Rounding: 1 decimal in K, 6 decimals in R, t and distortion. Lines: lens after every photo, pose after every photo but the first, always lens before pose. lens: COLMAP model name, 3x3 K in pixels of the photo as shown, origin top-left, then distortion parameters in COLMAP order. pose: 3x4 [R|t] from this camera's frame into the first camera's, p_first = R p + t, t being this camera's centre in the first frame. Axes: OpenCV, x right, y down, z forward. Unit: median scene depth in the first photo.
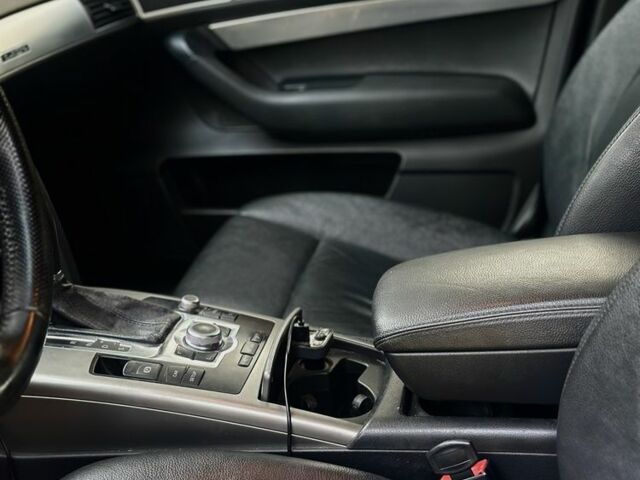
lens RADIAL K [[1221.9, 0, 319.3], [0, 1221.9, 245.3], [0, 0, 1]] dist [0.150745, 0.000000]
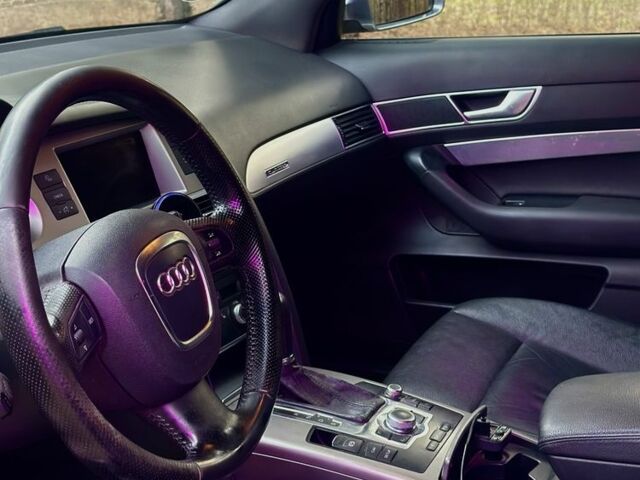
lens RADIAL K [[1221.9, 0, 321.1], [0, 1221.9, 239.7], [0, 0, 1]] dist [0.150745, 0.000000]
pose [[0.975550, 0.081438, -0.204132, 0.057151], [-0.092728, 0.994612, -0.046352, -0.037522], [0.199257, 0.064148, 0.977845, -0.198434]]
